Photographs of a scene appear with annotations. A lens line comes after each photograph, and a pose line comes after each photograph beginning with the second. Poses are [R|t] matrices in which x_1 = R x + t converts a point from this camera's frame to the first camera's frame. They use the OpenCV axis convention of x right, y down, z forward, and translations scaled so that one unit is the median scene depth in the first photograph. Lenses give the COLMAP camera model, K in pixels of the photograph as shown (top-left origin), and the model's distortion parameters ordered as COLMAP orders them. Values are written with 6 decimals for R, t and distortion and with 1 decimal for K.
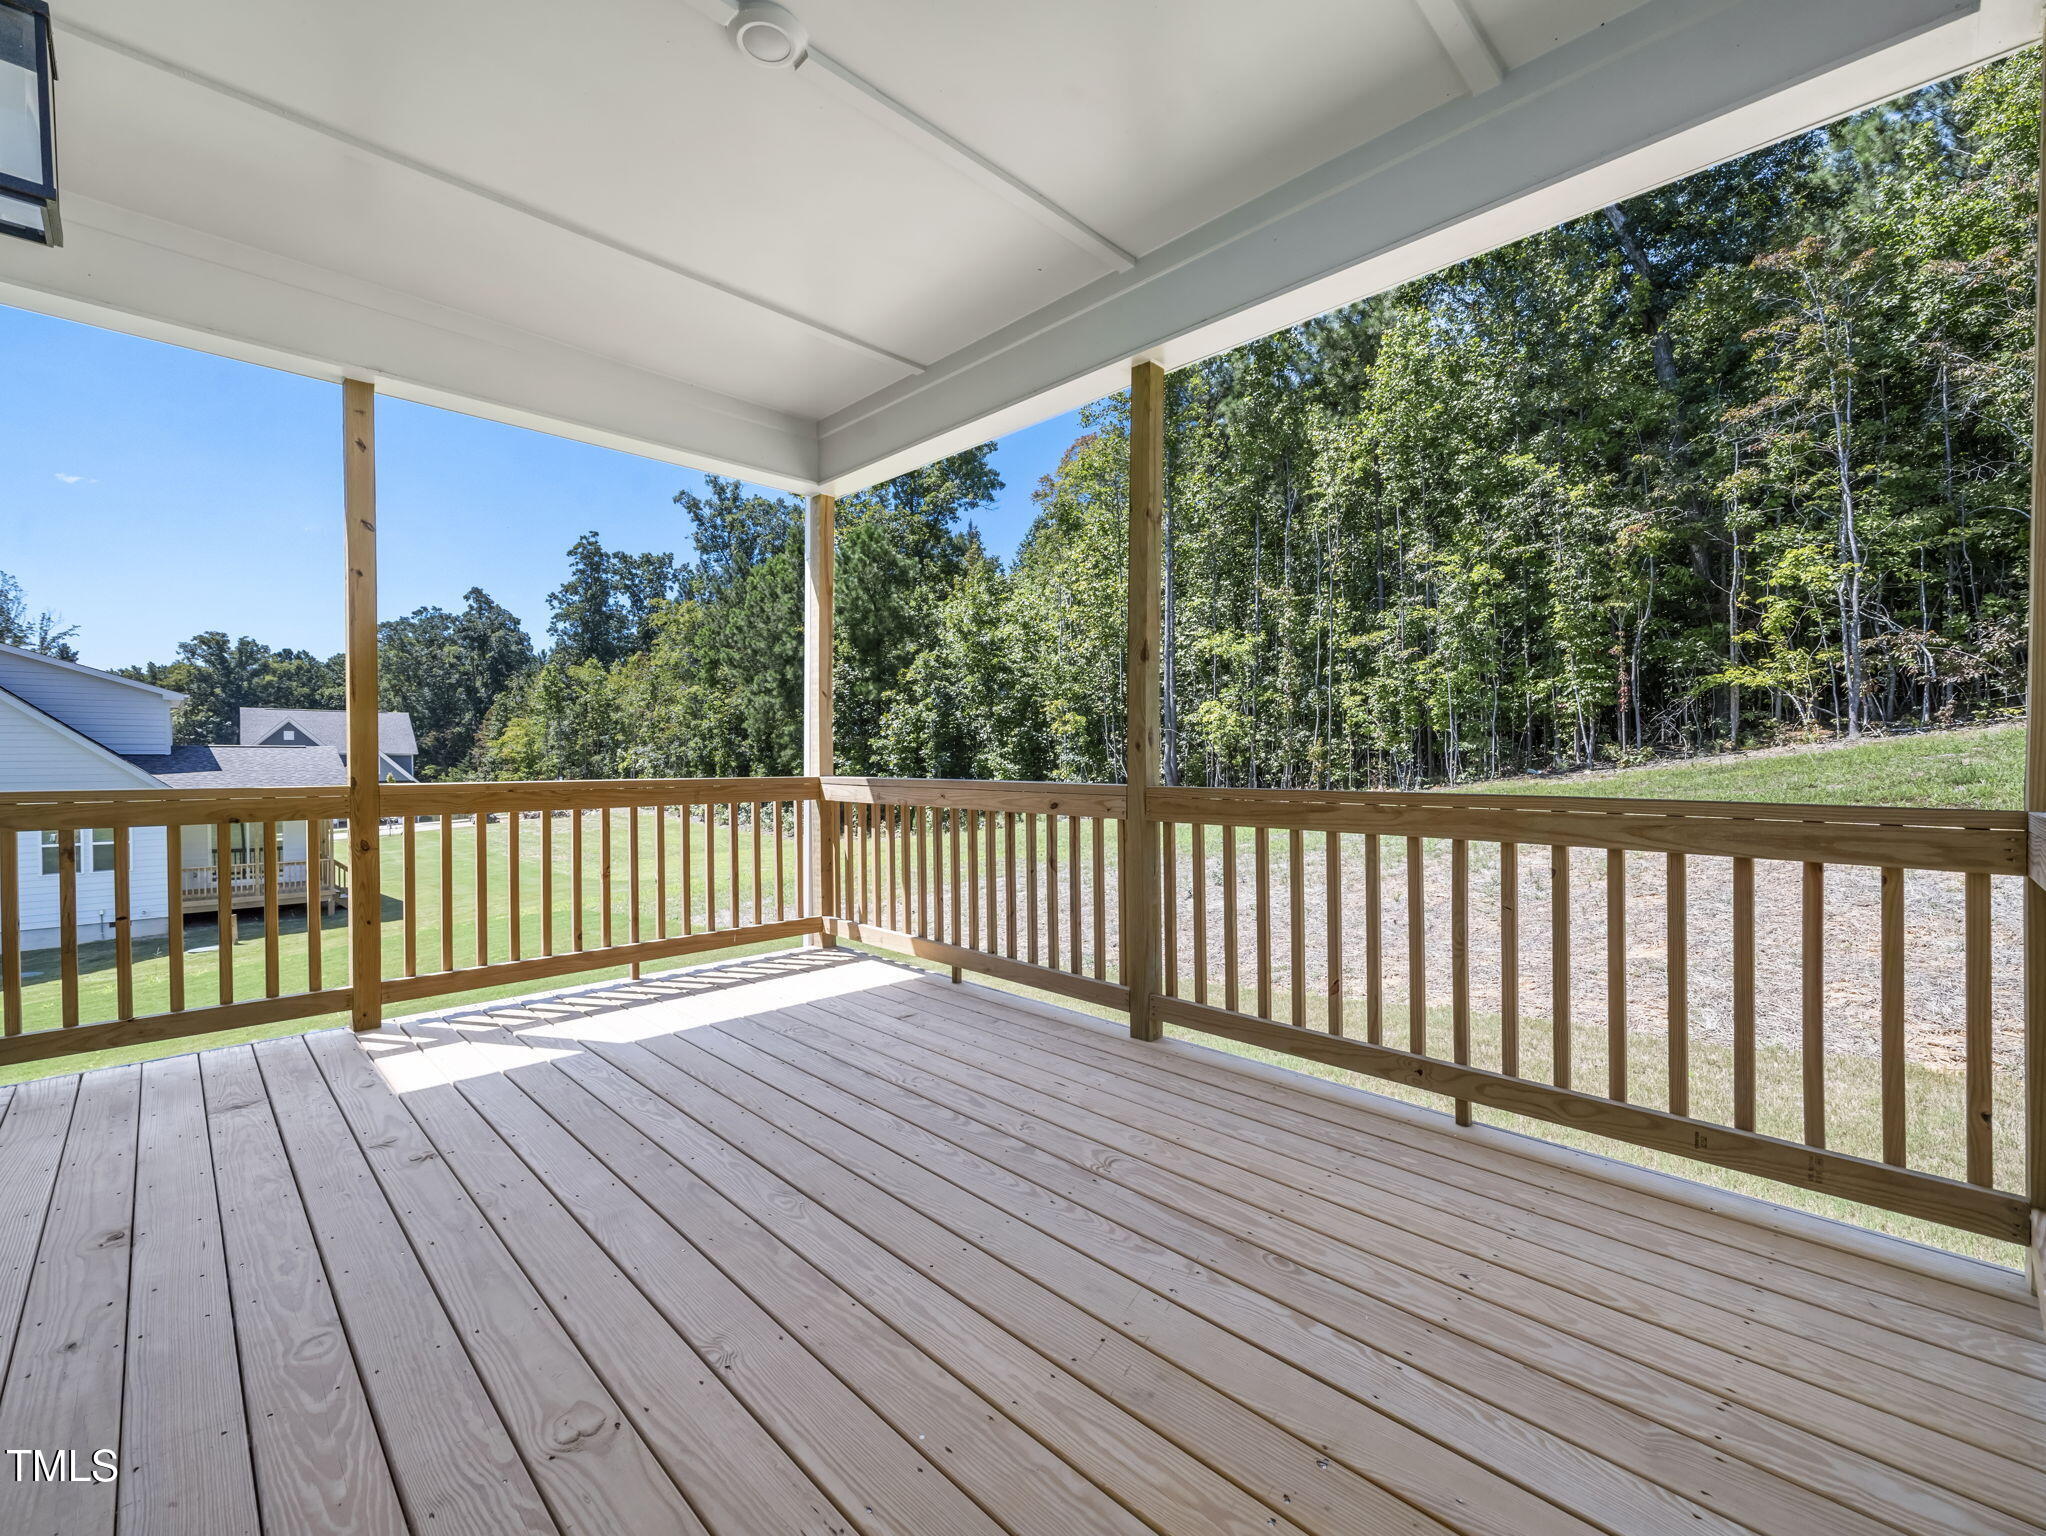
lens RADIAL K [[866.1, 0, 1026.0], [0, 866.1, 764.8], [0, 0, 1]] dist [-0.002489, -0.000388]
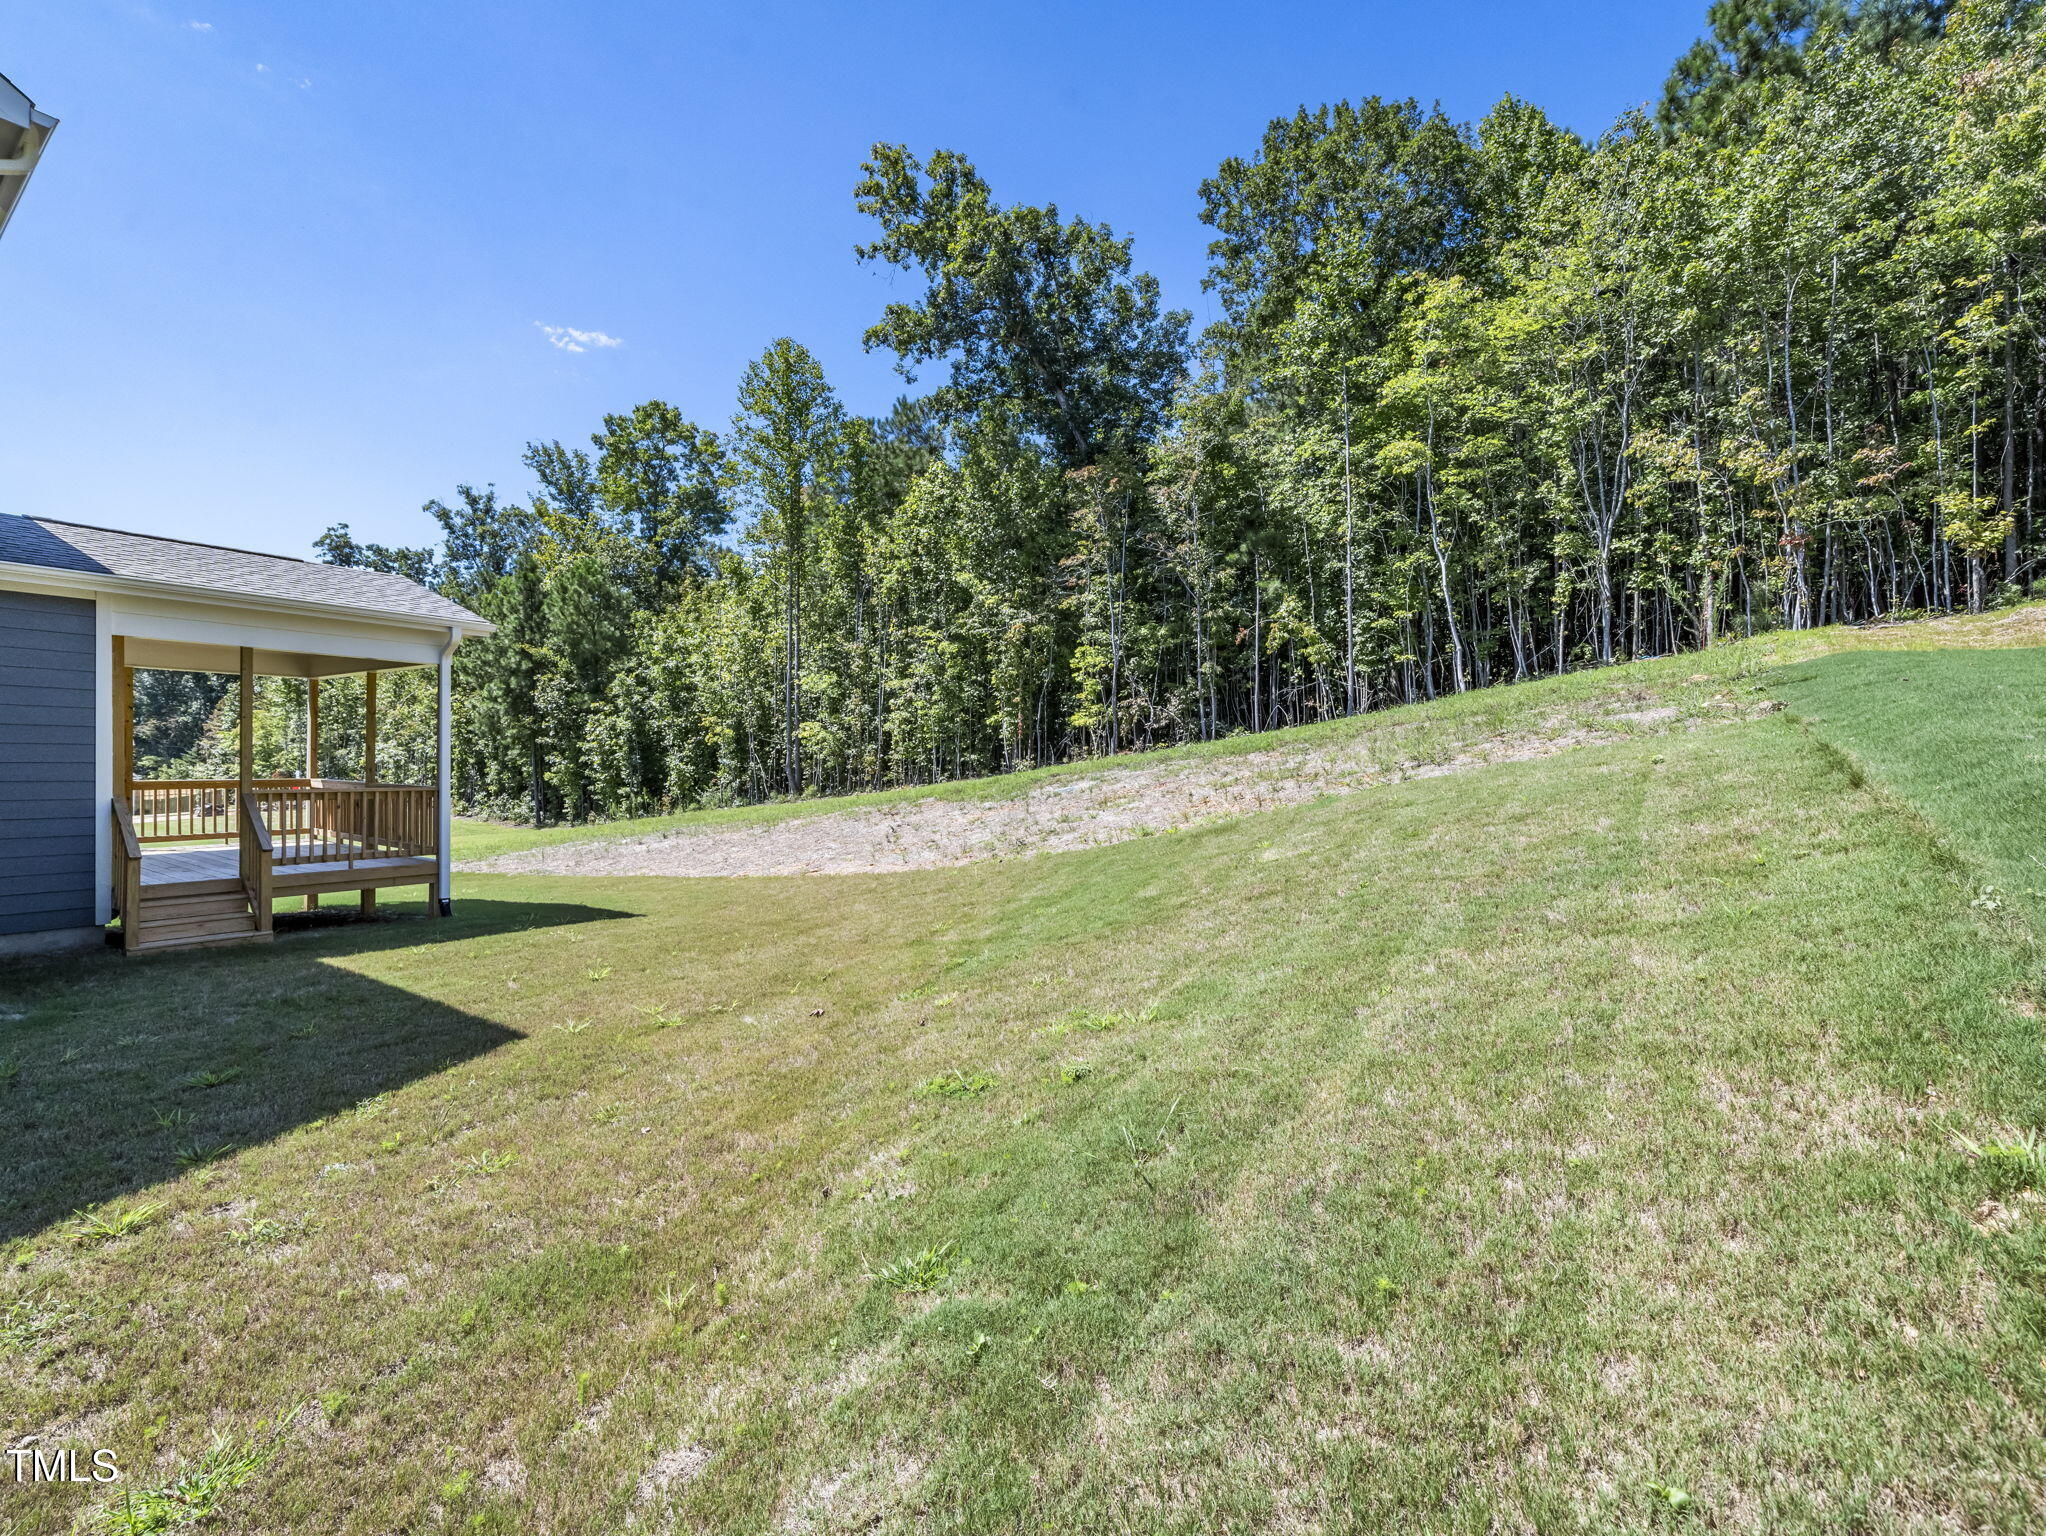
lens RADIAL K [[866.1, 0, 1026.0], [0, 866.1, 764.8], [0, 0, 1]] dist [-0.002489, -0.000388]
pose [[0.981883, 0.011672, 0.189130, 0.123238], [-0.012076, 0.999927, 0.000986, -0.004475], [-0.189105, -0.003253, 0.981952, -0.179377]]
